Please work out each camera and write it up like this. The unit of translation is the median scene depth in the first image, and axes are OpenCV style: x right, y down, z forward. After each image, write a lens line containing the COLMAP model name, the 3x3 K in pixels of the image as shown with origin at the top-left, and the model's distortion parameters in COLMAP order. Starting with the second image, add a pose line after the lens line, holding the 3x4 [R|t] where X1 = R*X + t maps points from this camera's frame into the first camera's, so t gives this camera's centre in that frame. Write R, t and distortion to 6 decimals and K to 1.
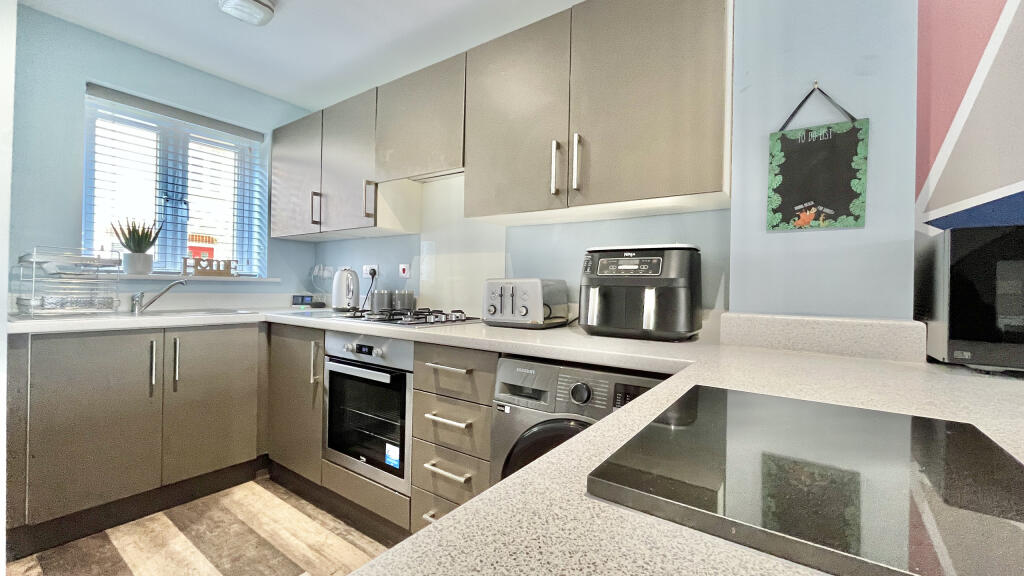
lens RADIAL K [[414.5, 0, 512.0], [0, 414.5, 288.0], [0, 0, 1]] dist [-0.010029, 0.000044]
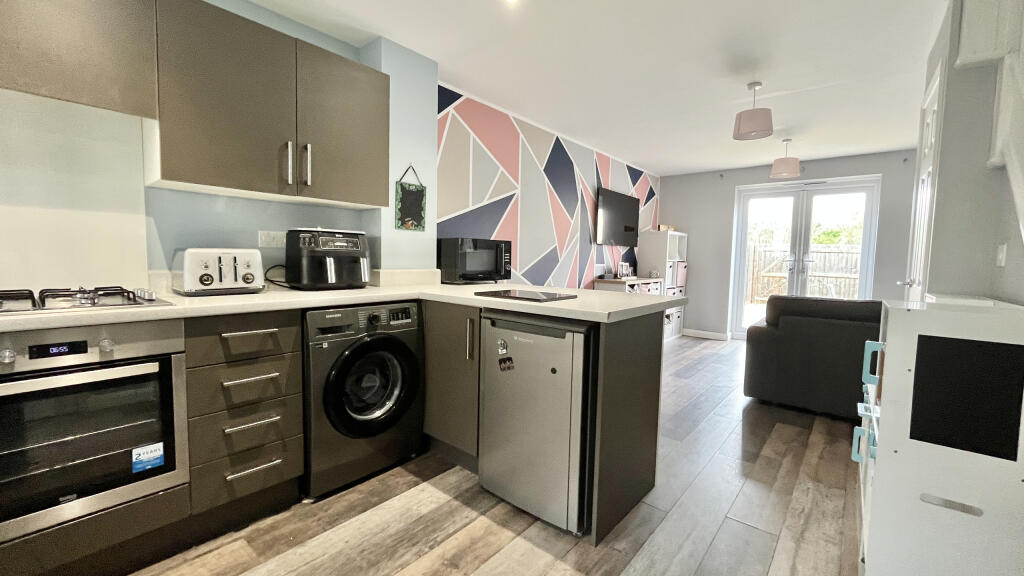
lens RADIAL K [[414.5, 0, 512.0], [0, 414.5, 288.0], [0, 0, 1]] dist [-0.010029, 0.000044]
pose [[0.072600, -0.095882, 0.992742, -1.248865], [-0.024711, 0.994890, 0.097897, -0.054311], [-0.997055, -0.031639, 0.069860, 0.238278]]
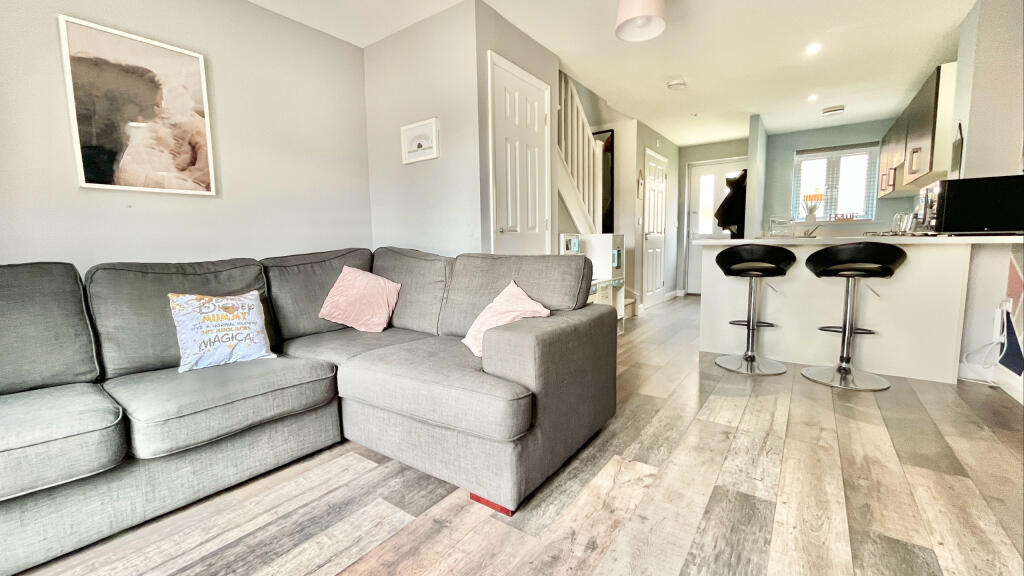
lens RADIAL K [[414.5, 0, 512.0], [0, 414.5, 288.0], [0, 0, 1]] dist [-0.010029, 0.000044]
pose [[-0.005693, 0.085613, -0.996312, 2.256796], [0.017764, 0.996180, 0.085501, 0.161257], [0.999826, -0.017212, -0.007192, -1.123930]]
